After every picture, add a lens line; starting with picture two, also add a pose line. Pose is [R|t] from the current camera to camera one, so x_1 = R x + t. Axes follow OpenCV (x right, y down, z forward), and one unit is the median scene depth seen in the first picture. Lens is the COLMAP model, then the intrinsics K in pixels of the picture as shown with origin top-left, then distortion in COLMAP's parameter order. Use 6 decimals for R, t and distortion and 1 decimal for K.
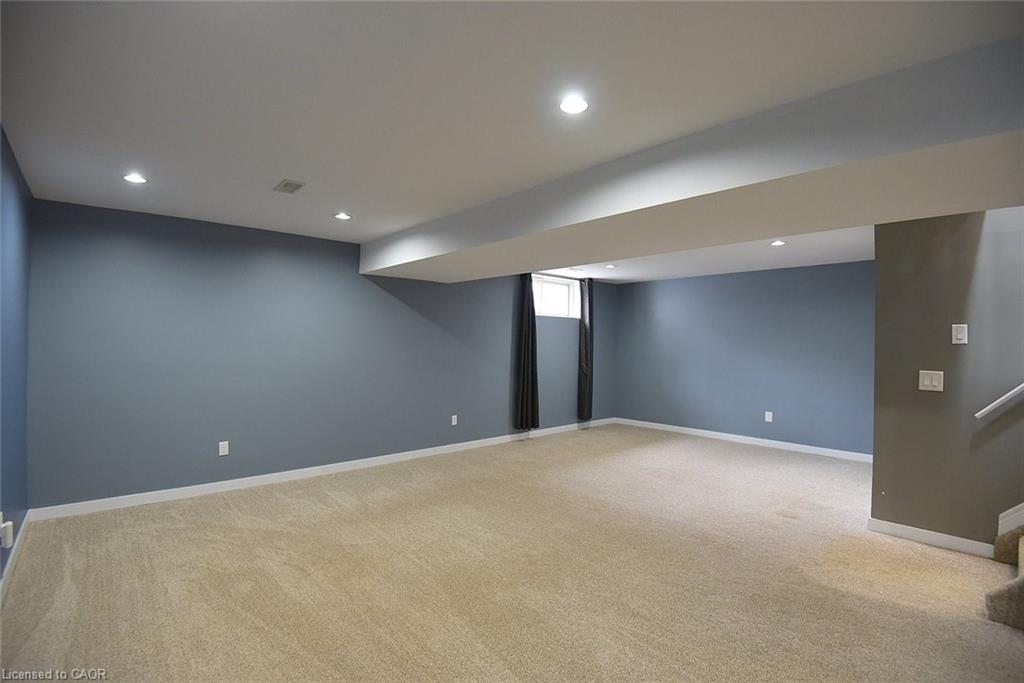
lens RADIAL K [[479.0, 0, 516.4], [0, 479.0, 336.9], [0, 0, 1]] dist [-0.046620, -0.000141]
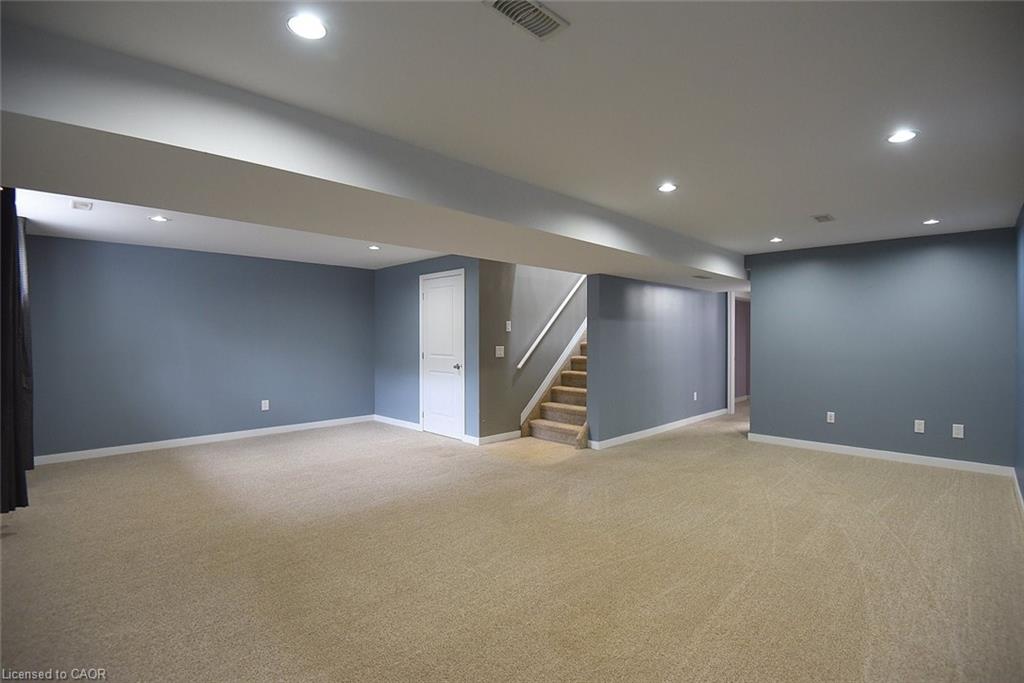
lens RADIAL K [[479.0, 0, 516.4], [0, 479.0, 336.9], [0, 0, 1]] dist [-0.046620, -0.000141]
pose [[-0.077654, -0.014190, 0.996879, -1.011972], [-0.010805, 0.999852, 0.013391, 0.011450], [-0.996922, -0.009732, -0.077796, 1.106499]]
